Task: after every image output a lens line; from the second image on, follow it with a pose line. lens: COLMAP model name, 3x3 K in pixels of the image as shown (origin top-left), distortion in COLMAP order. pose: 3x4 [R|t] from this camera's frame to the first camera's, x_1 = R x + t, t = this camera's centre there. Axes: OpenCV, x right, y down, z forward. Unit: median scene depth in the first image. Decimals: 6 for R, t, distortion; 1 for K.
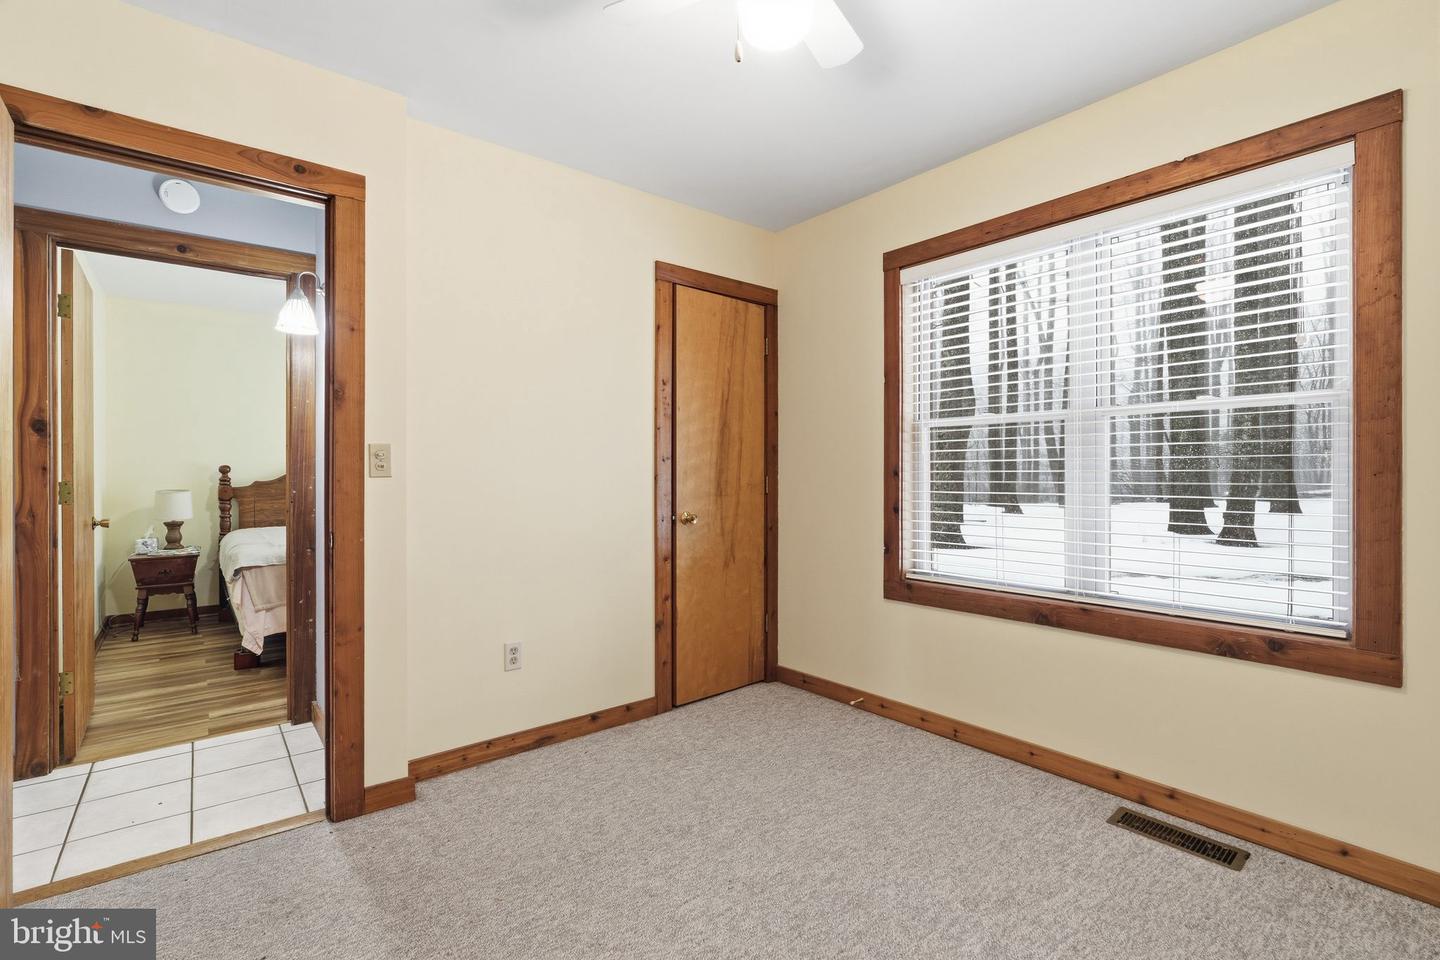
lens RADIAL K [[641.5, 0, 720.0], [0, 641.5, 480.0], [0, 0, 1]] dist [-0.001288, -0.000298]
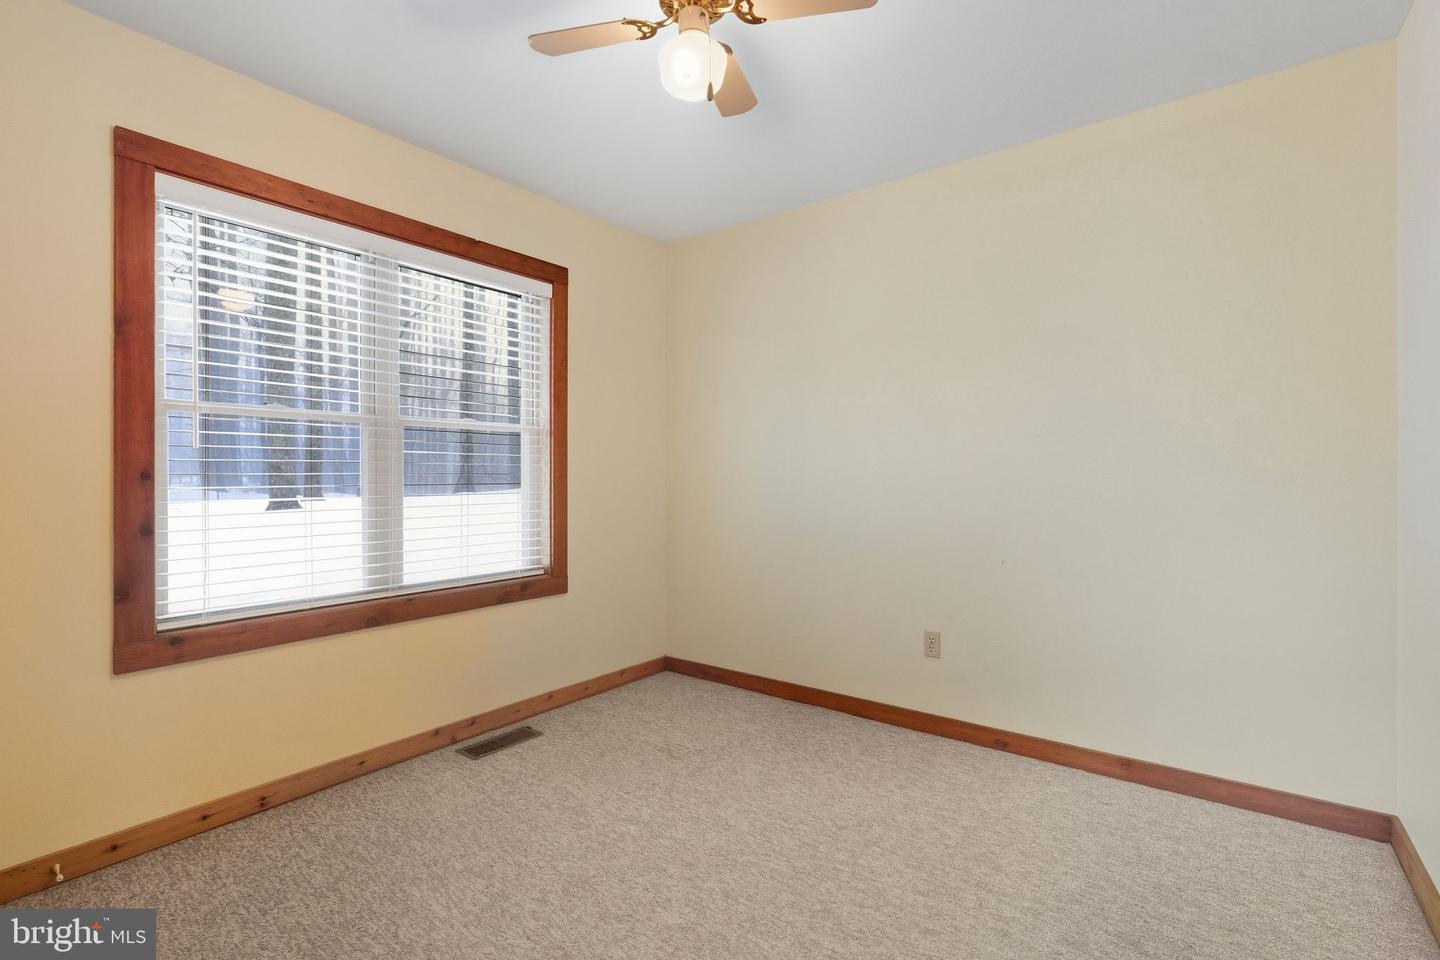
lens RADIAL K [[637.2, 0, 720.0], [0, 637.2, 480.0], [0, 0, 1]] dist [-0.001386, -0.000286]
pose [[-0.209774, -0.002382, 0.977747, -0.650411], [0.011630, 0.999920, 0.004931, -0.002767], [-0.977681, 0.012406, -0.209730, 0.751421]]
